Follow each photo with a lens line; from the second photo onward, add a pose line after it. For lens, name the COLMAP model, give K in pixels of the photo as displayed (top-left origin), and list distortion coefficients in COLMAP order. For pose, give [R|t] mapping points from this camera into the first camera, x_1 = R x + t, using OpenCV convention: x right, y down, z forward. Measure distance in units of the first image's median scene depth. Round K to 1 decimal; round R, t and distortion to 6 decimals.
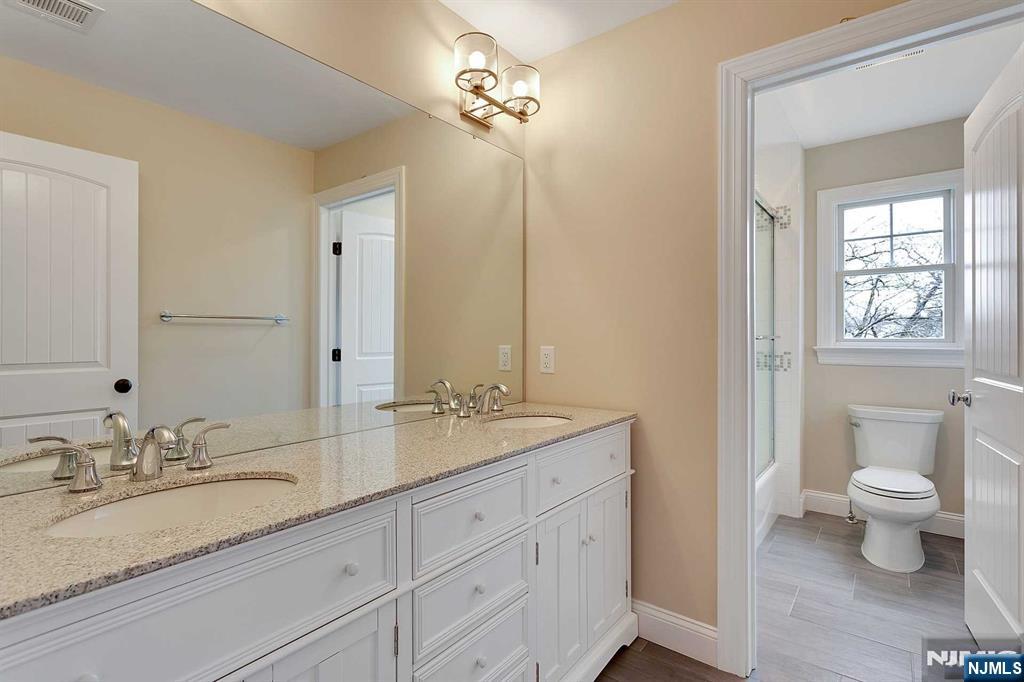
lens RADIAL K [[496.7, 0, 510.8], [0, 496.7, 338.9], [0, 0, 1]] dist [0.001851, 0.000703]
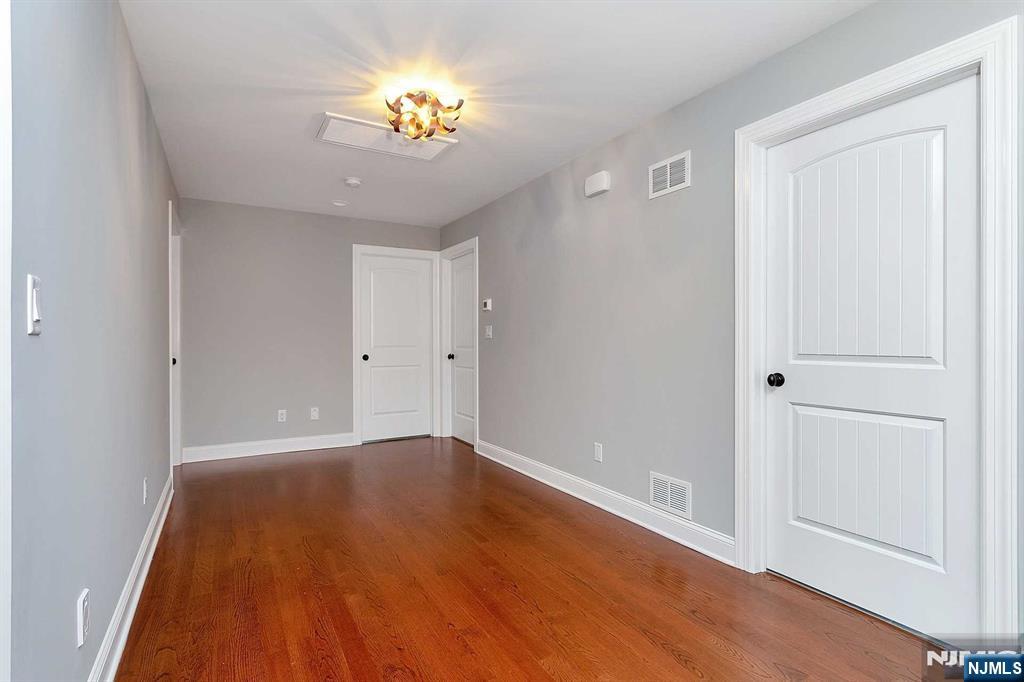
lens RADIAL K [[496.7, 0, 510.8], [0, 496.7, 338.9], [0, 0, 1]] dist [0.001851, 0.000703]
pose [[-0.380233, 0.004054, -0.924882, 0.415269], [0.003028, 0.999990, 0.003139, 0.005728], [0.924886, -0.001607, -0.380242, 0.853957]]
